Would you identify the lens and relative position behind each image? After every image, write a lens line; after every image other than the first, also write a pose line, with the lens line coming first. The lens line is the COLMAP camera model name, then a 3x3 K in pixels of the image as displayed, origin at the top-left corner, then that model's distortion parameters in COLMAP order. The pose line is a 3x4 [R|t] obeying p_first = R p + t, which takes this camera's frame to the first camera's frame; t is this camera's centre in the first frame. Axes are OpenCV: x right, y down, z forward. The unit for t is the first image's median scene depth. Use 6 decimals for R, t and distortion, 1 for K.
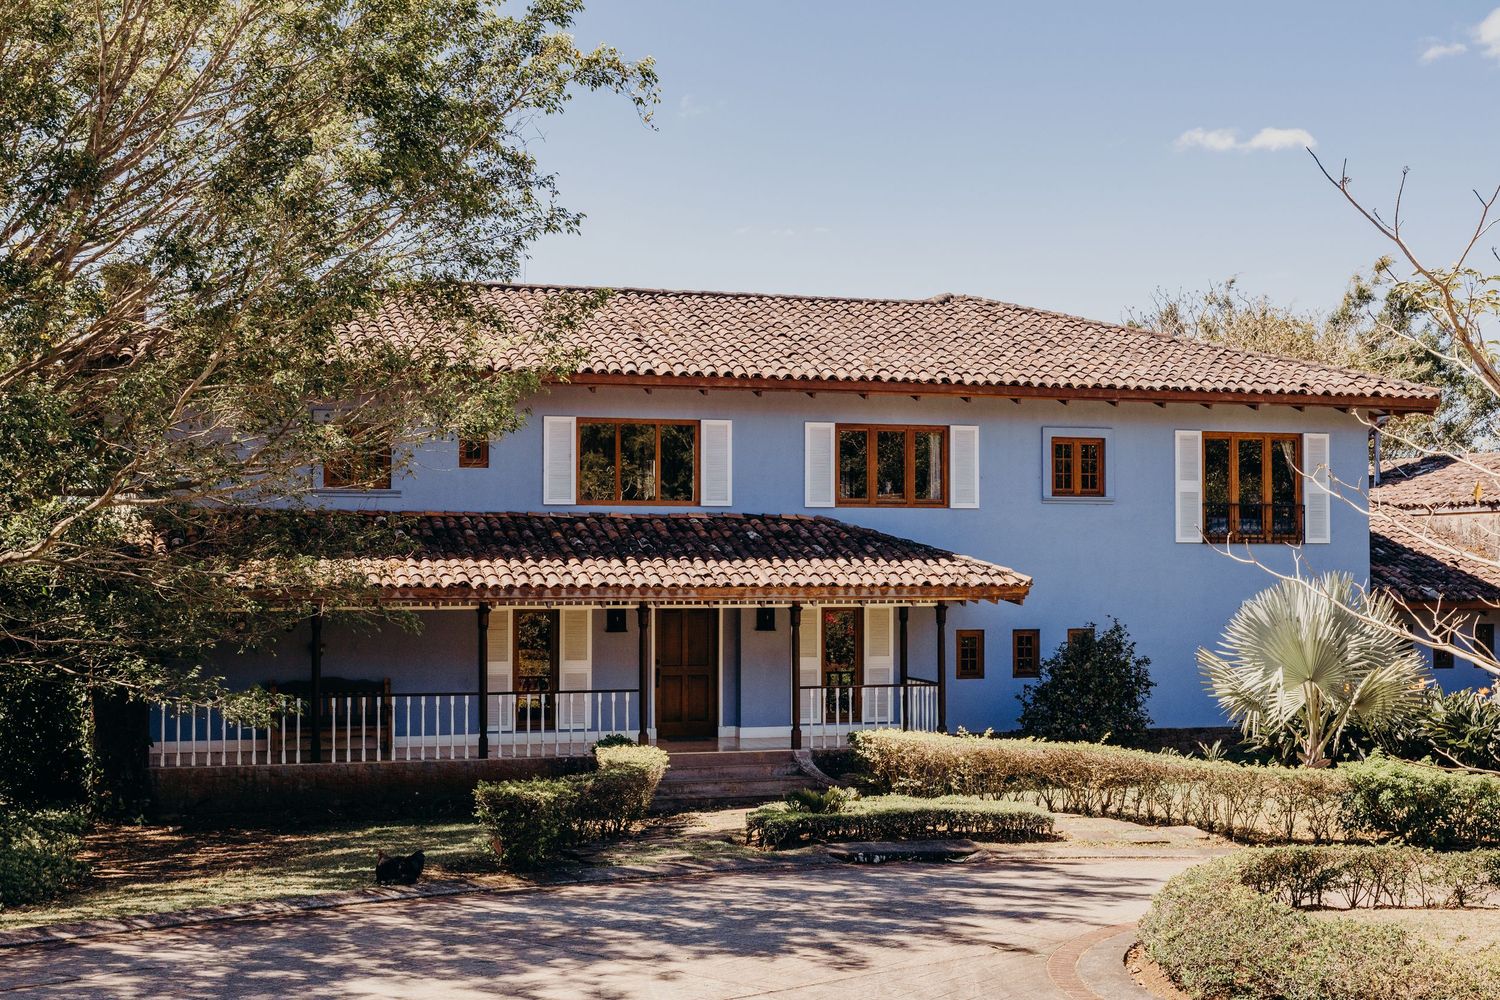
lens RADIAL K [[1993.3, 0, 750.0], [0, 1993.3, 500.0], [0, 0, 1]] dist [0.000916, 0.014396]
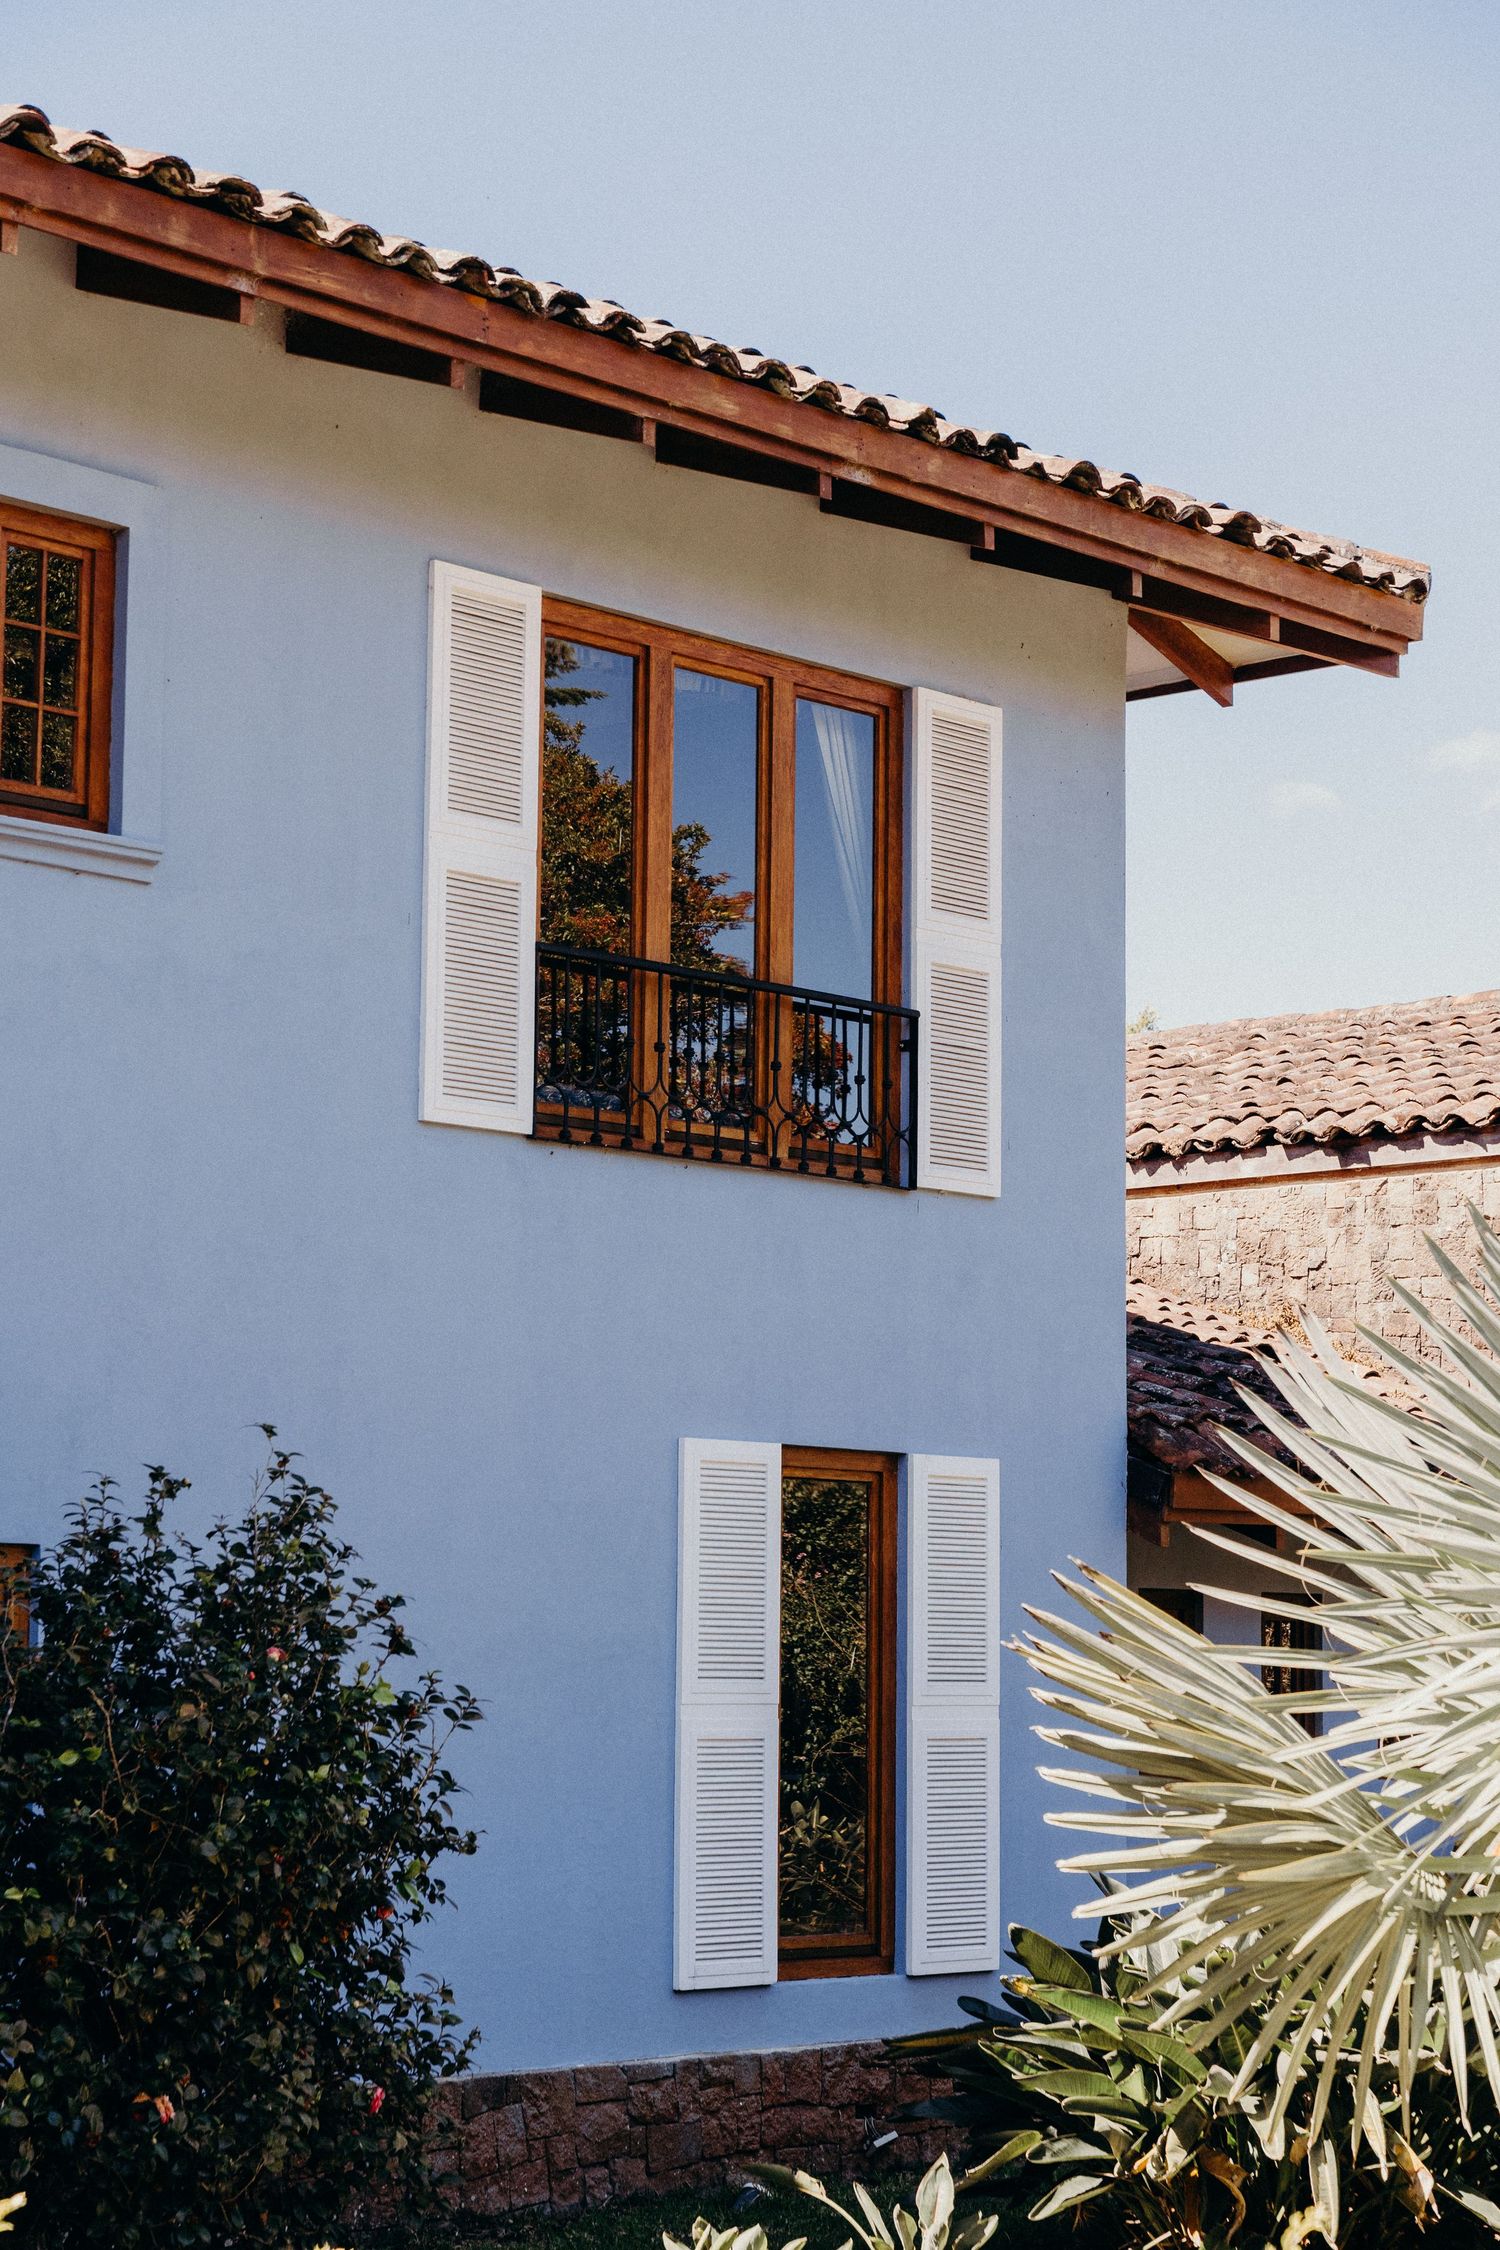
lens RADIAL K [[4362.9, 0, 750.0], [0, 4362.9, 1125.0], [0, 0, 1]] dist [-0.078027, -0.242285]
pose [[0.866250, 0.068698, 0.494864, 0.035607], [-0.023891, 0.995064, -0.096317, 0.073352], [-0.499039, 0.071612, 0.863616, 0.725877]]
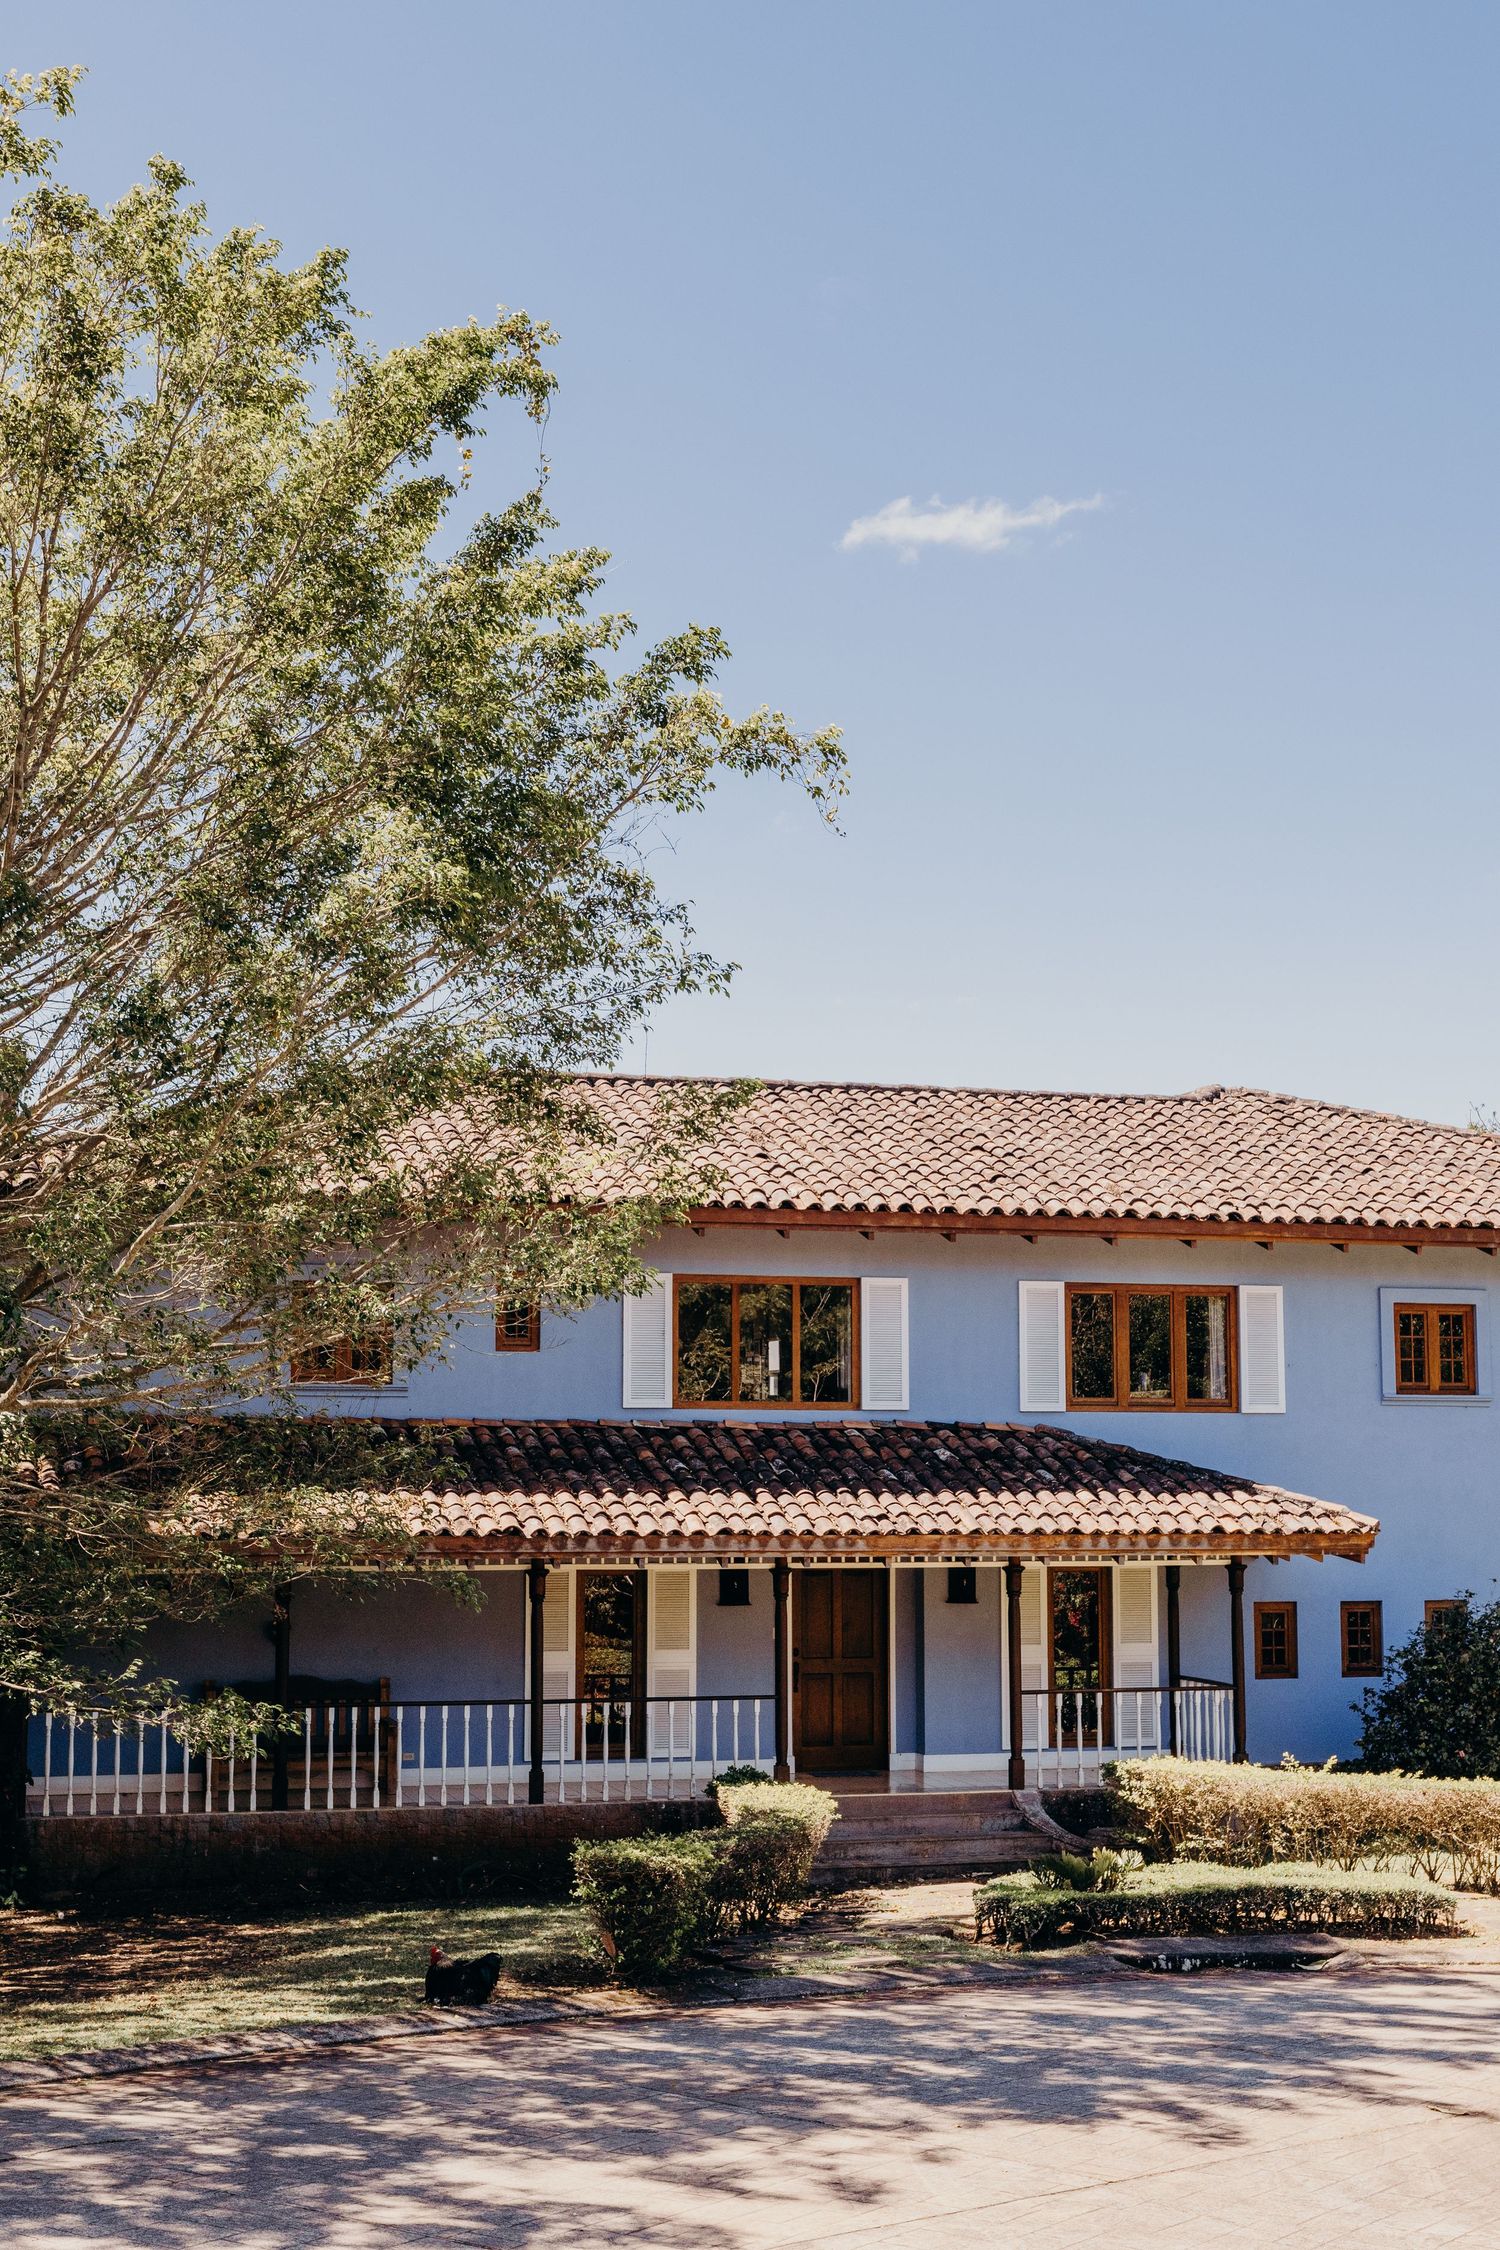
lens RADIAL K [[3008.4, 0, 744.8], [0, 3008.4, 1149.6], [0, 0, 1]] dist [0.009050, -0.023810]
pose [[0.999815, -0.003297, -0.018957, -0.048382], [0.001682, 0.996418, -0.084551, 0.001431], [0.019168, 0.084503, 0.996239, 0.014542]]
